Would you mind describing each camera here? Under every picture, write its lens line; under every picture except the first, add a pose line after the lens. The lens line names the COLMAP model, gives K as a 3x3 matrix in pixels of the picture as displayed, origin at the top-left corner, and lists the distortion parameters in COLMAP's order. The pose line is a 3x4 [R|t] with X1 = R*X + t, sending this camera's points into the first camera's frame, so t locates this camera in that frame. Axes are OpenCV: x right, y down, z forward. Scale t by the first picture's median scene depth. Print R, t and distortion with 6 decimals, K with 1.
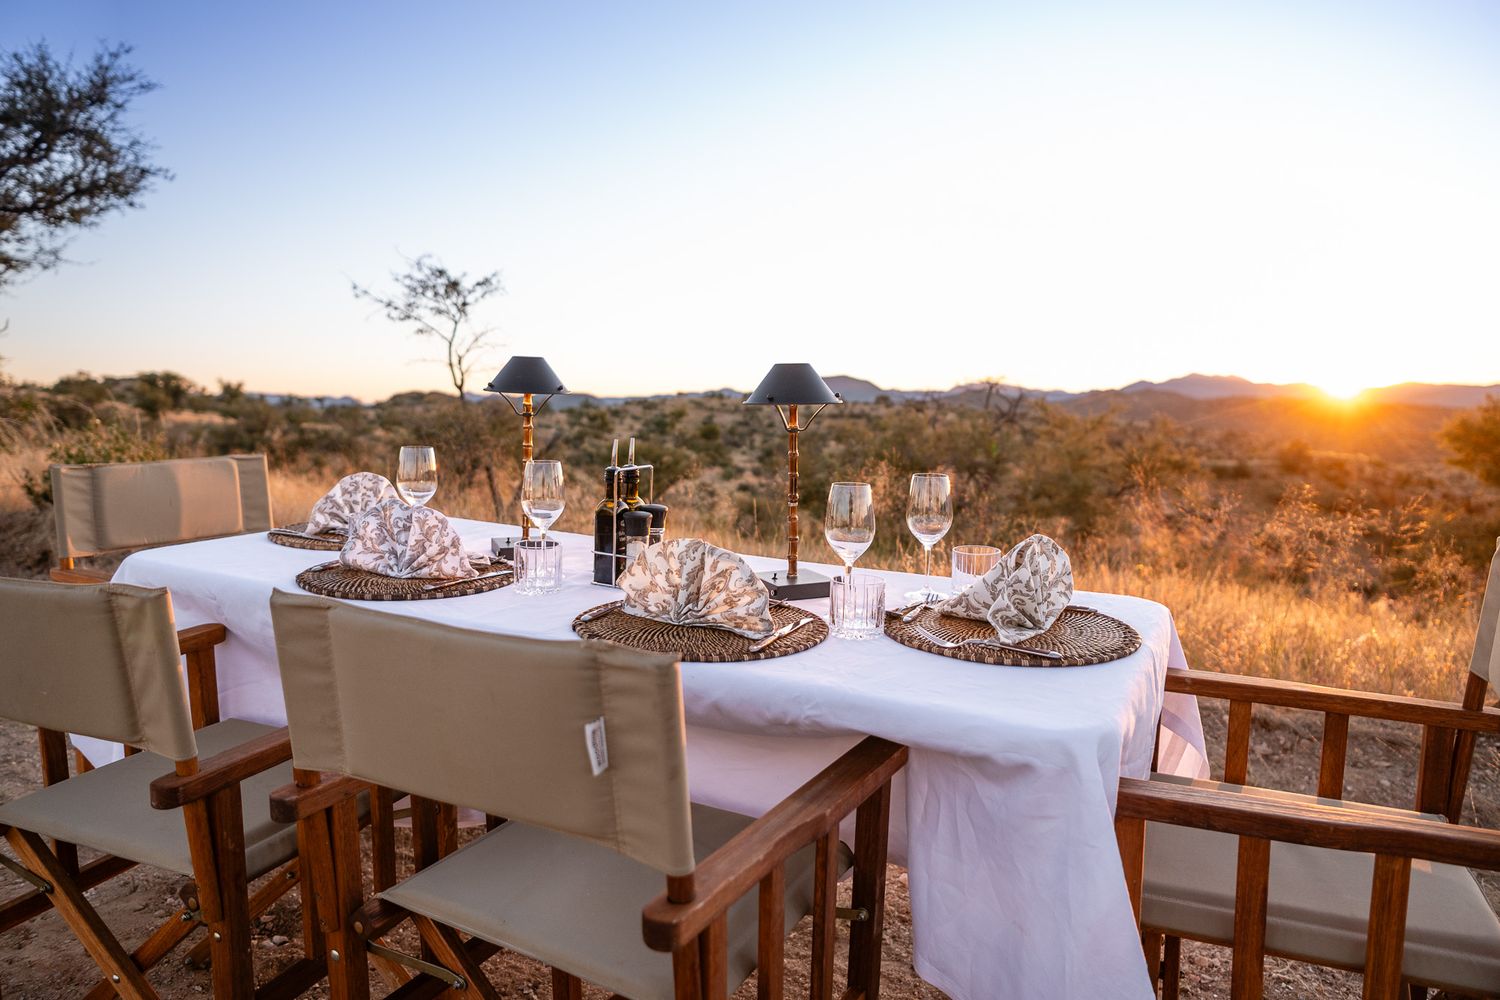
lens RADIAL K [[1041.5, 0, 748.3], [0, 1041.5, 496.4], [0, 0, 1]] dist [0.037683, -0.002820]
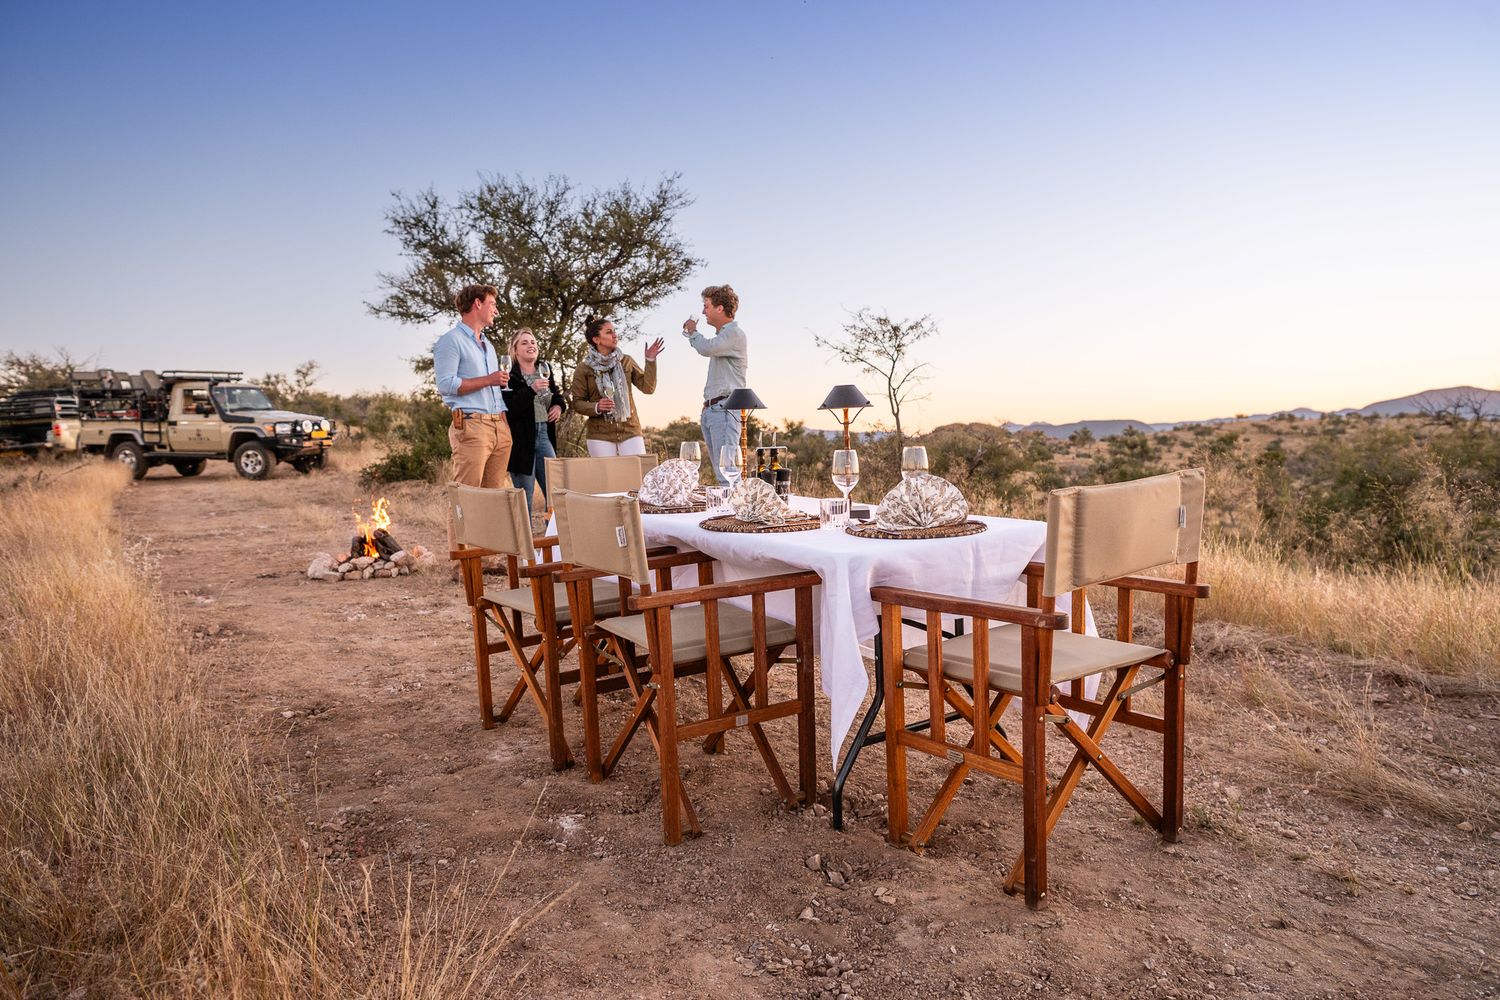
lens RADIAL K [[1041.5, 0, 749.0], [0, 1041.5, 502.1], [0, 0, 1]] dist [0.037683, -0.002820]
pose [[0.876132, 0.005432, -0.482041, 0.143612], [-0.016797, 0.999673, -0.019265, 0.020179], [0.481779, 0.024976, 0.875937, -0.117910]]
